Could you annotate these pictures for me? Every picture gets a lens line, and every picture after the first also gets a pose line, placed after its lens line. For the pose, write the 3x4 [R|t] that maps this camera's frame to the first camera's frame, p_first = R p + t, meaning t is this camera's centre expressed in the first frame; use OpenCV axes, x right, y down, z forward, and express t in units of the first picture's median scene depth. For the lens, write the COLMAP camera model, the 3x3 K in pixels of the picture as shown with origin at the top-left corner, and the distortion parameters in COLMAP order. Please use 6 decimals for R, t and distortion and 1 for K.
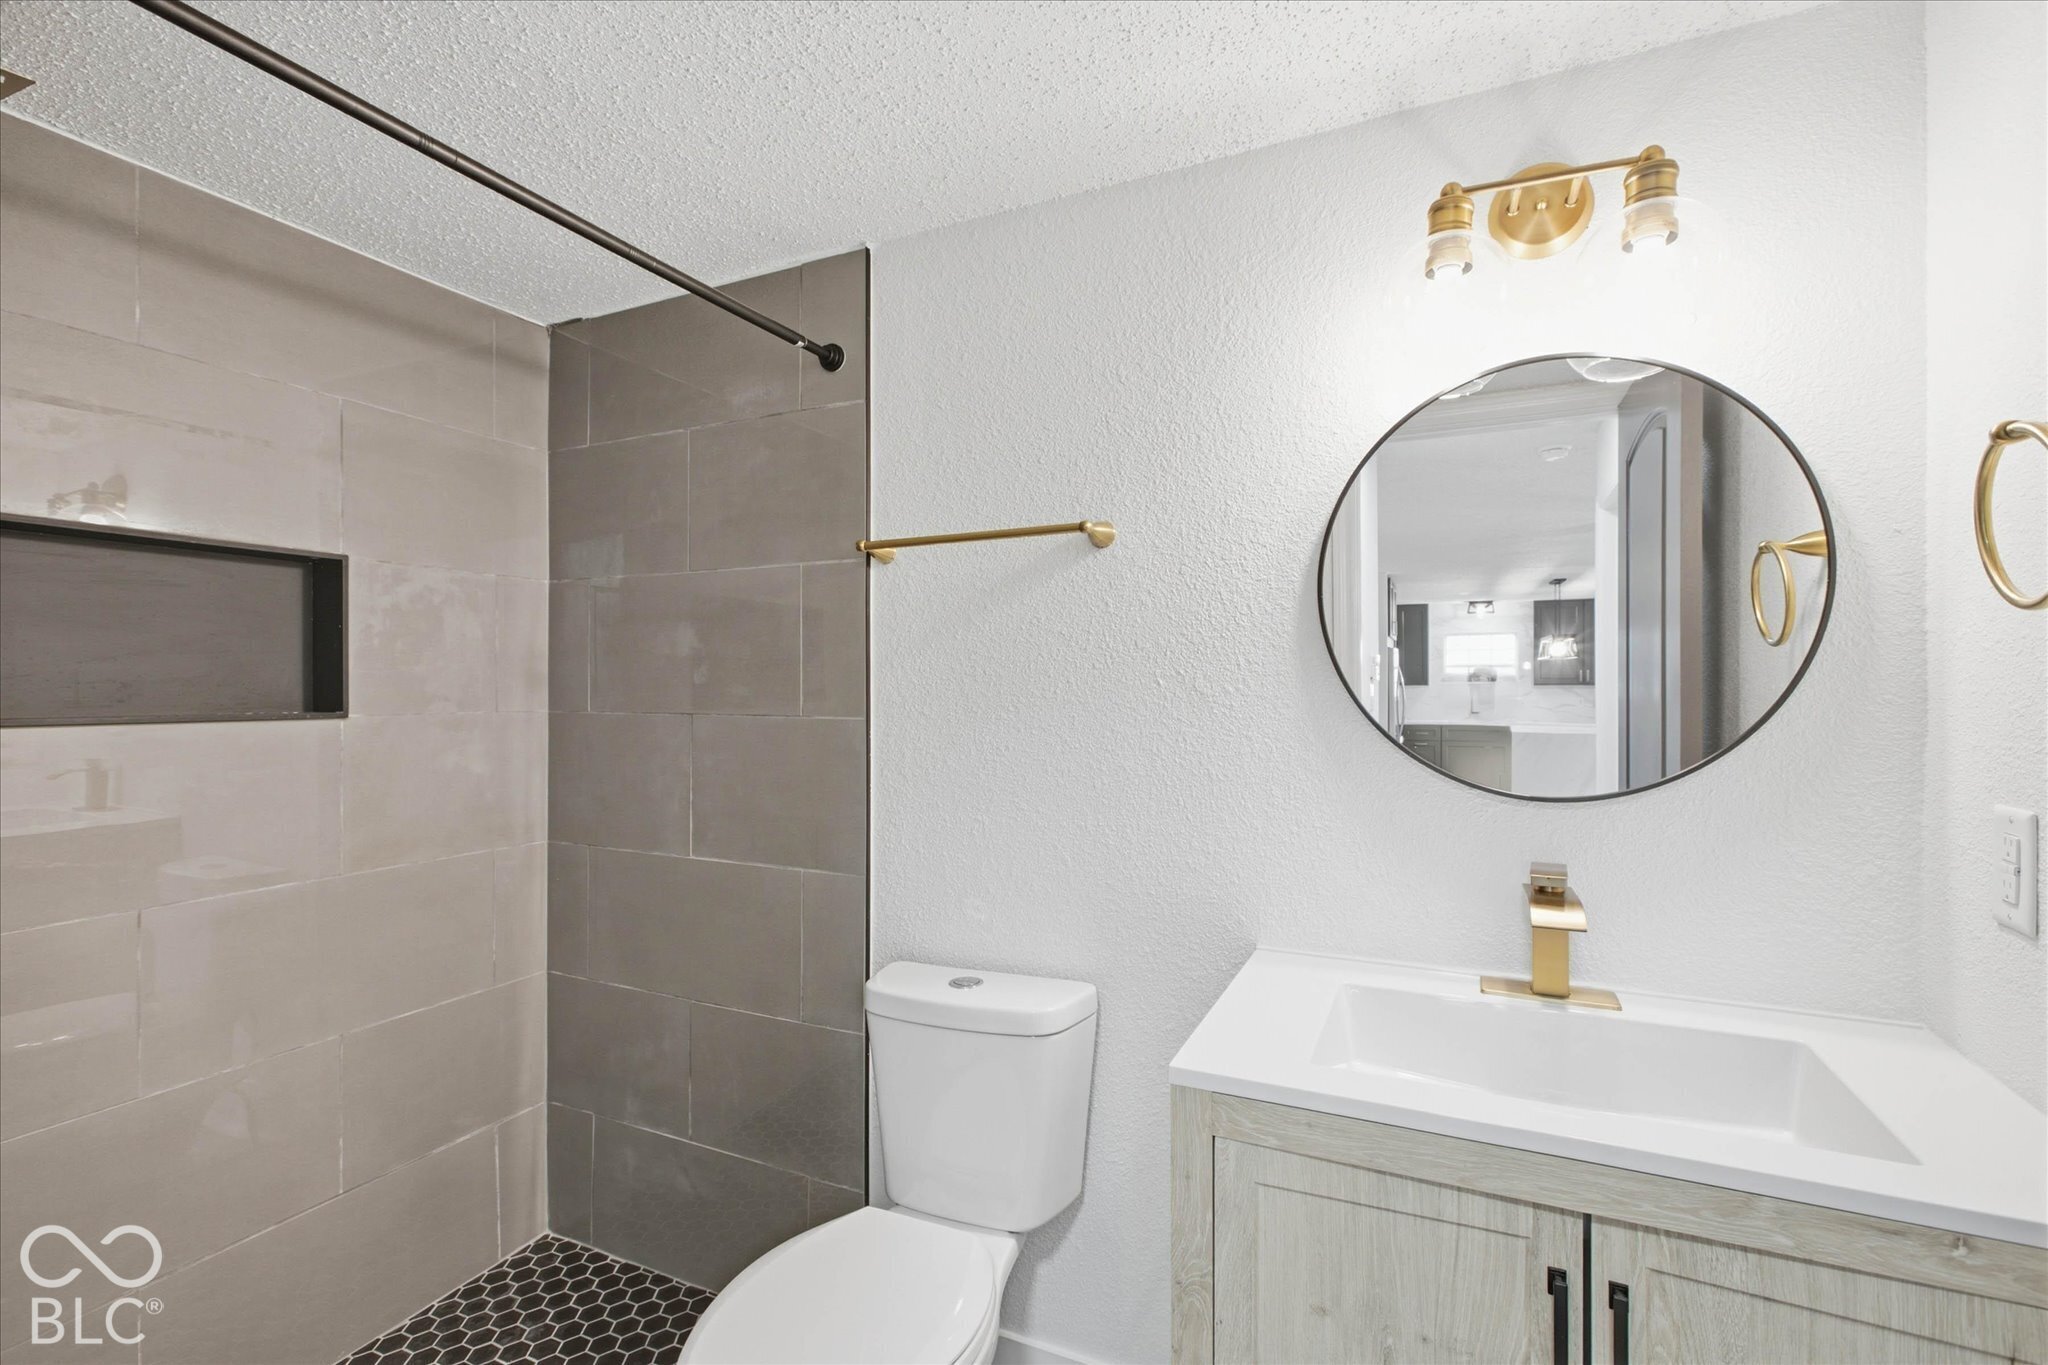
lens RADIAL K [[938.9, 0, 1020.9], [0, 938.9, 686.1], [0, 0, 1]] dist [-0.009576, 0.003236]
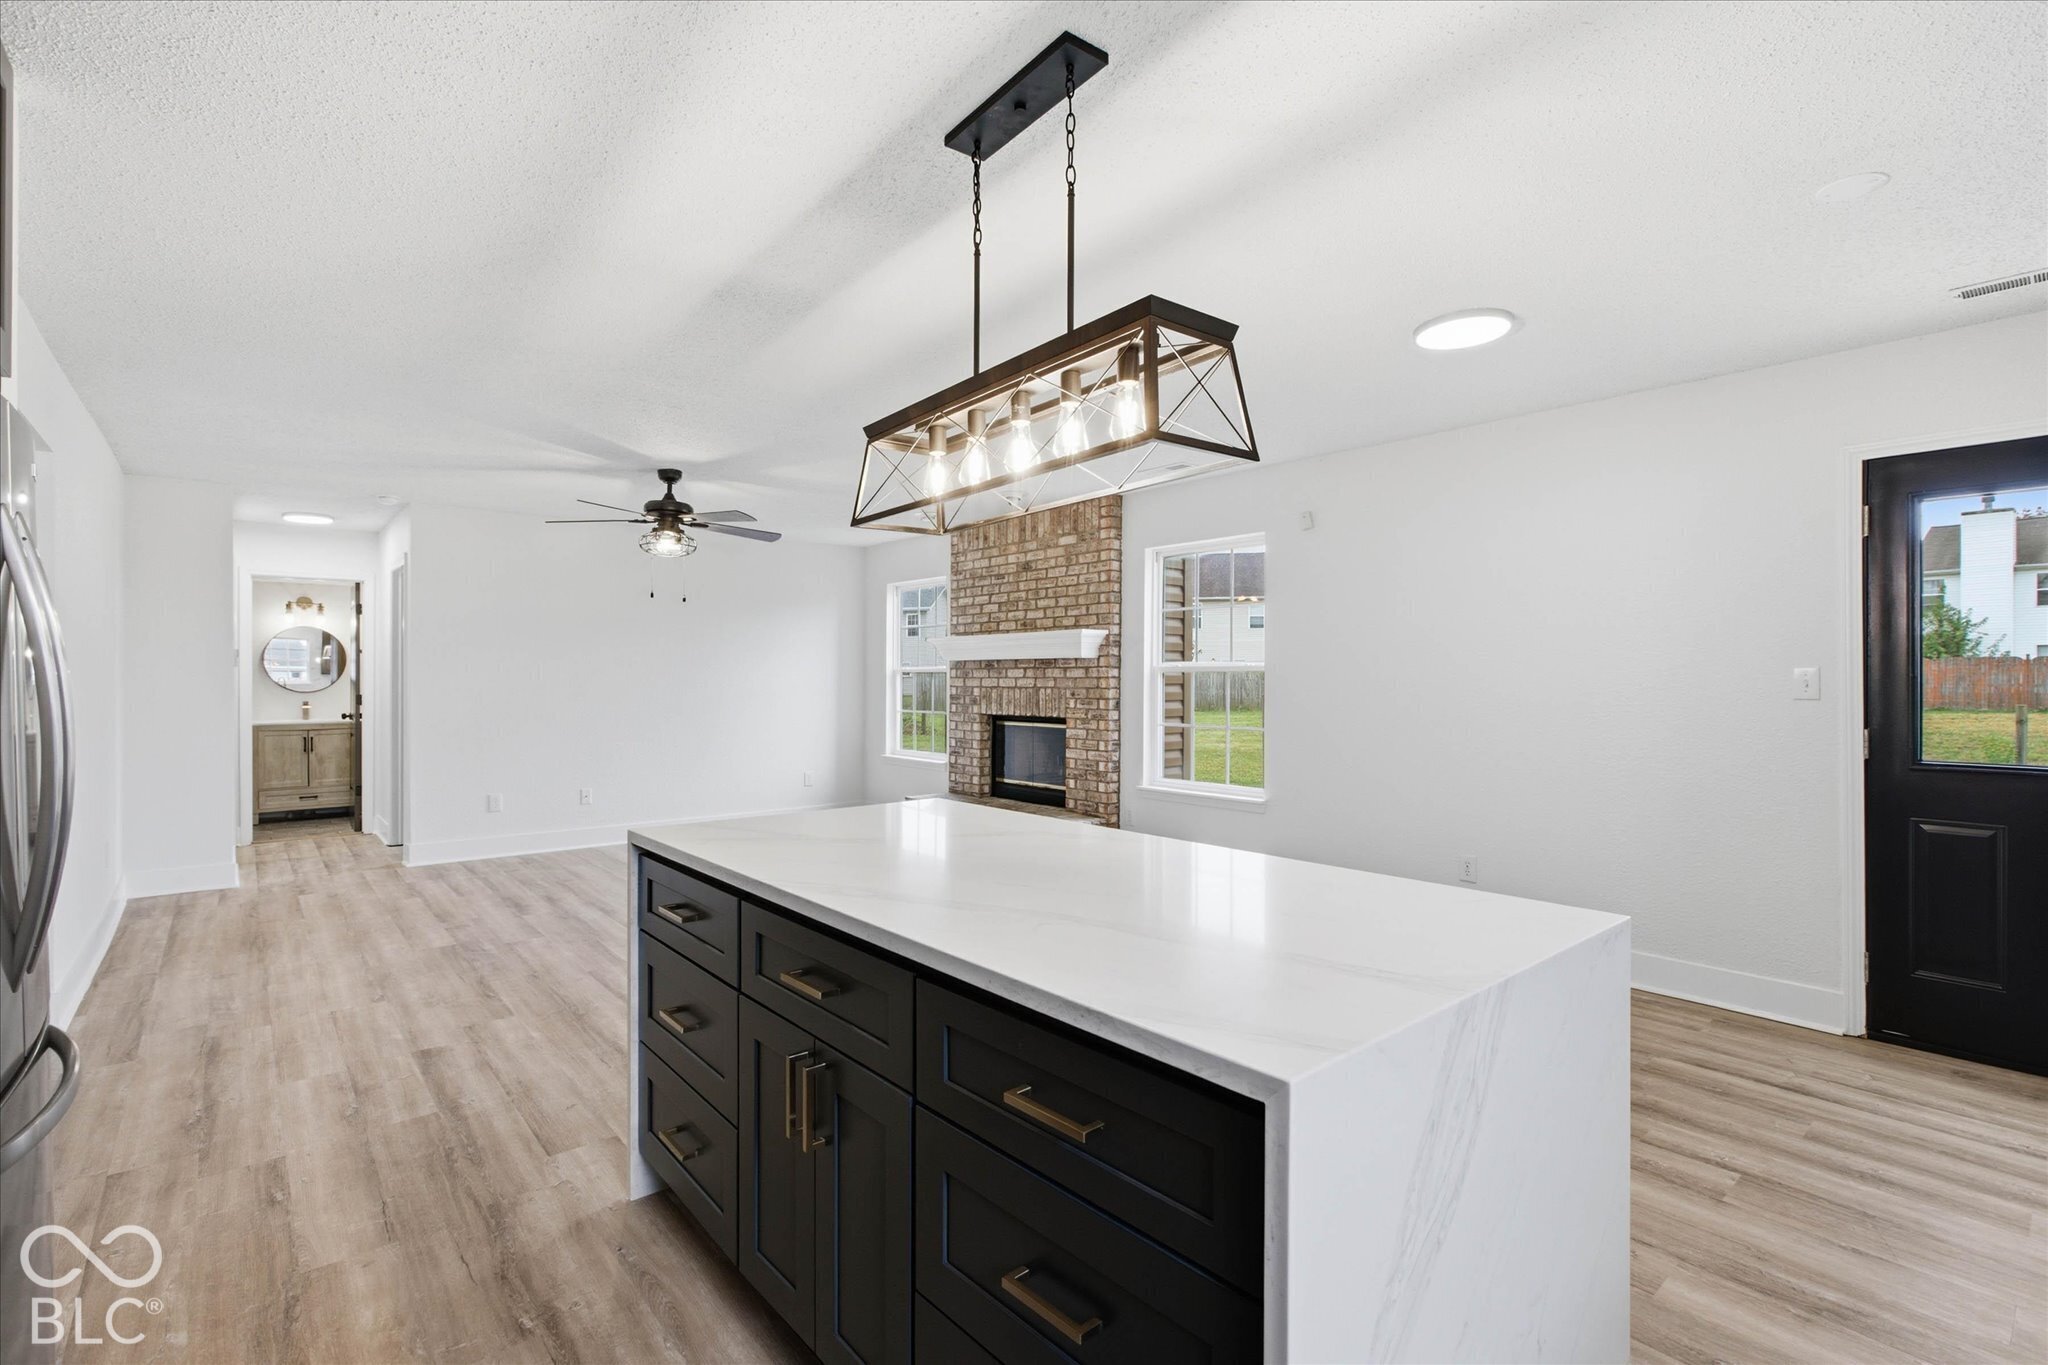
lens RADIAL K [[938.9, 0, 1031.1], [0, 938.9, 677.8], [0, 0, 1]] dist [-0.009576, 0.003236]
pose [[0.416285, -0.001633, 0.909233, -3.585376], [-0.000378, 0.999998, 0.001968, 0.011727], [-0.909234, -0.001163, 0.416283, -6.950310]]
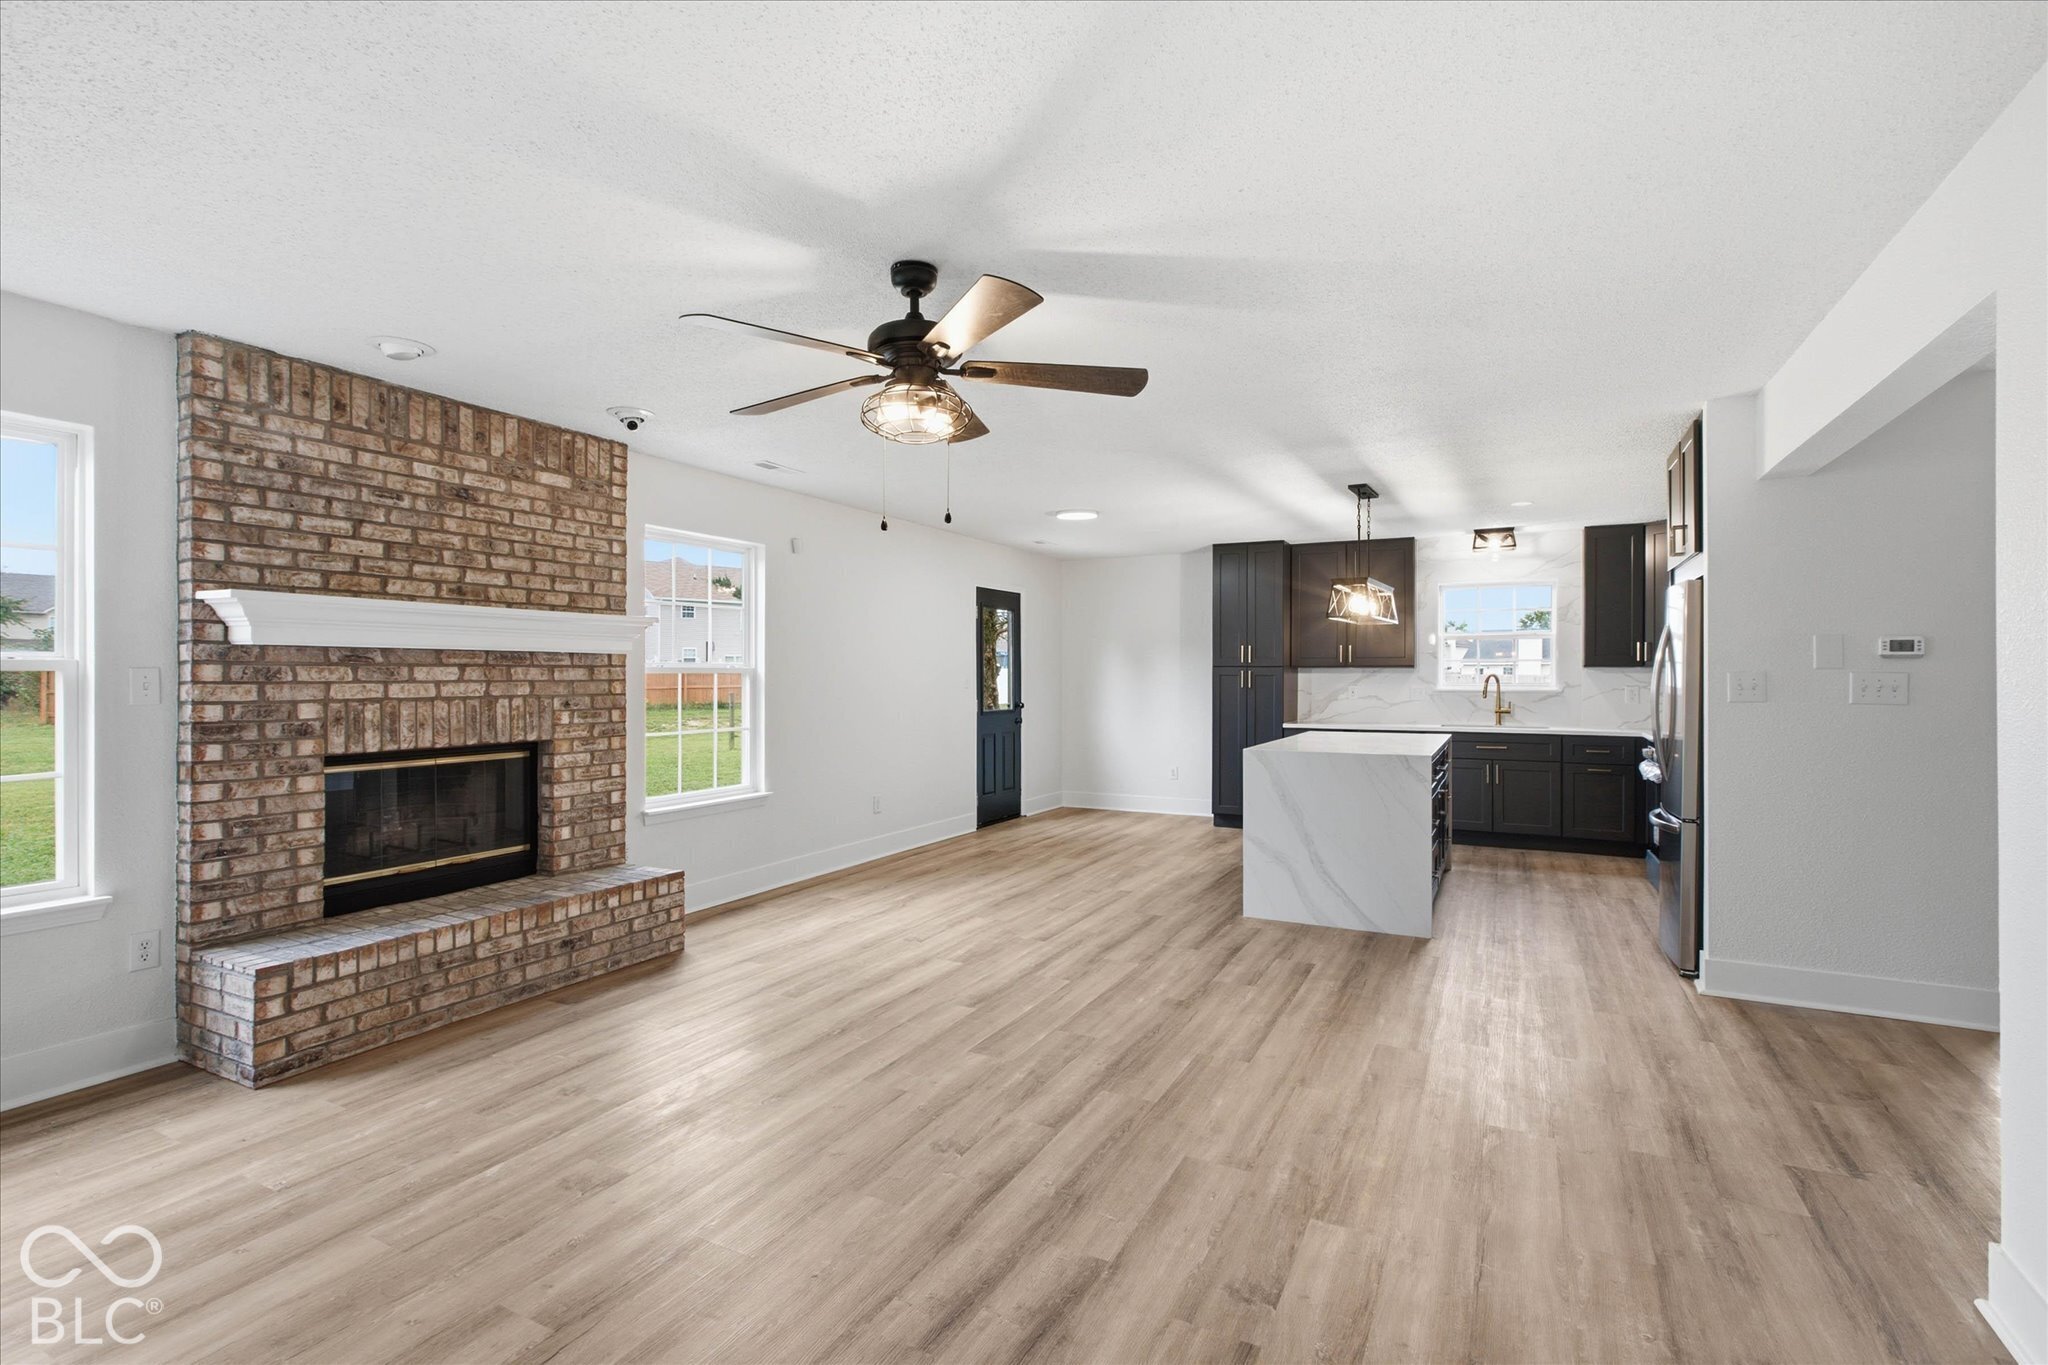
lens RADIAL K [[938.9, 0, 1020.7], [0, 938.9, 674.8], [0, 0, 1]] dist [-0.009576, 0.003236]
pose [[-0.998856, -0.001041, 0.047805, -0.657603], [-0.001102, 0.999999, -0.001261, 0.000775], [-0.047804, -0.001312, -0.998856, -1.416391]]
